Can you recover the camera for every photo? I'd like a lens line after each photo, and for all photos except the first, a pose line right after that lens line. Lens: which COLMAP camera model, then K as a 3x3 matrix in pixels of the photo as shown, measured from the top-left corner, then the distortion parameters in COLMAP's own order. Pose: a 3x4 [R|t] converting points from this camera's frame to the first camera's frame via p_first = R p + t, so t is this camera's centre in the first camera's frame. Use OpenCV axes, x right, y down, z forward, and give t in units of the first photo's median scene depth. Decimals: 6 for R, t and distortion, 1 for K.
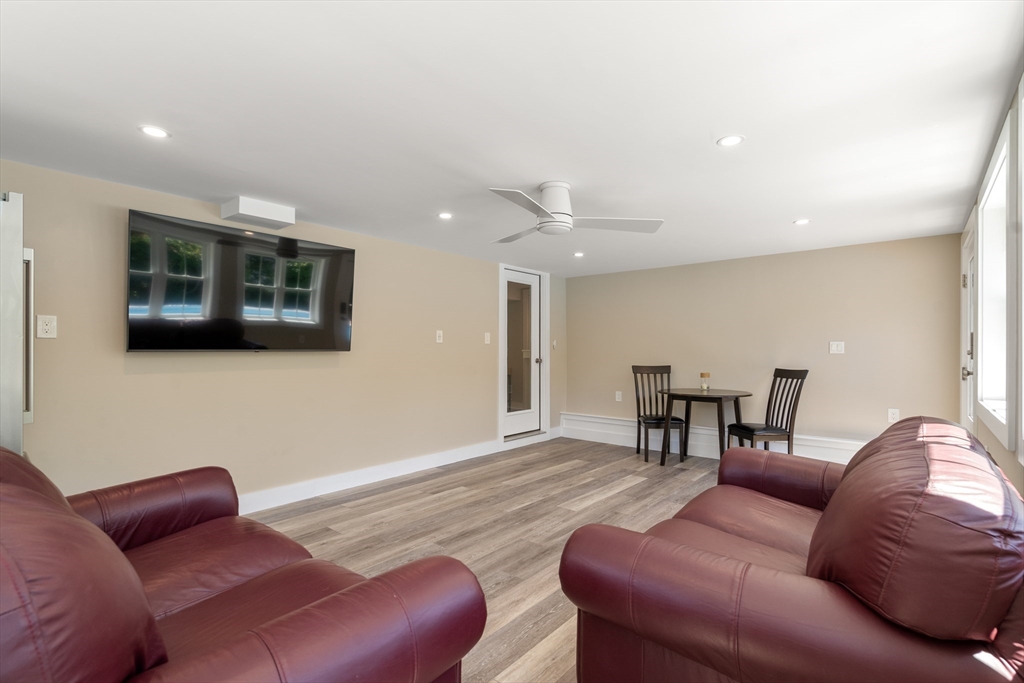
lens RADIAL K [[476.4, 0, 510.6], [0, 476.4, 347.1], [0, 0, 1]] dist [-0.000844, 0.000642]
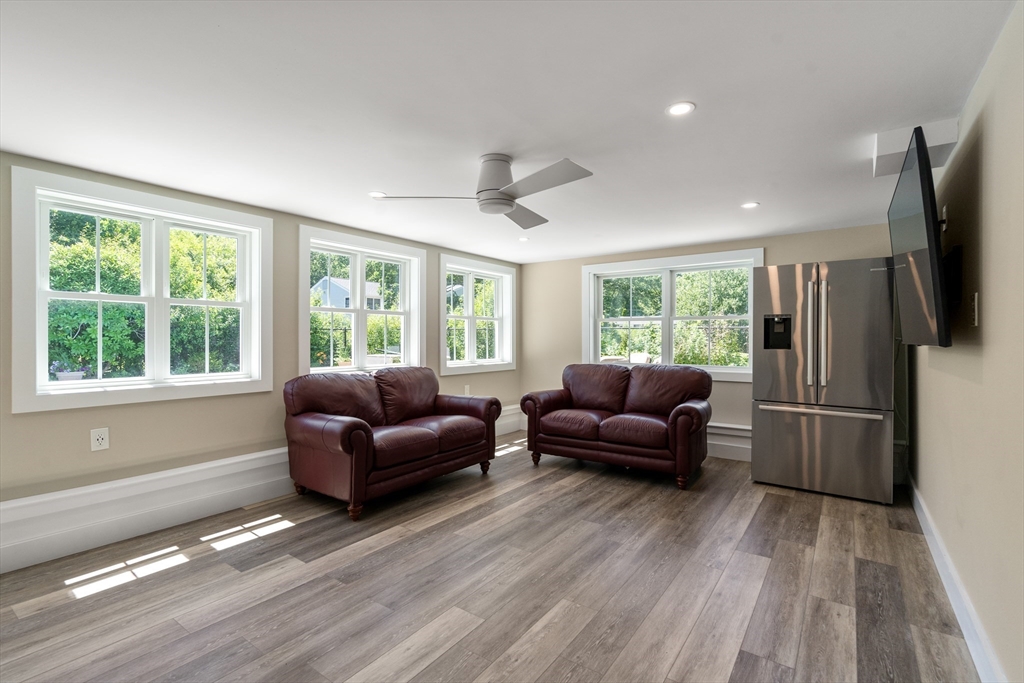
lens RADIAL K [[476.4, 0, 513.5], [0, 476.4, 336.4], [0, 0, 1]] dist [-0.000844, 0.000642]
pose [[-0.996182, -0.004462, -0.087190, 0.117490], [-0.003720, 0.999956, -0.008663, 0.004739], [0.087225, -0.008305, -0.996154, 1.625213]]
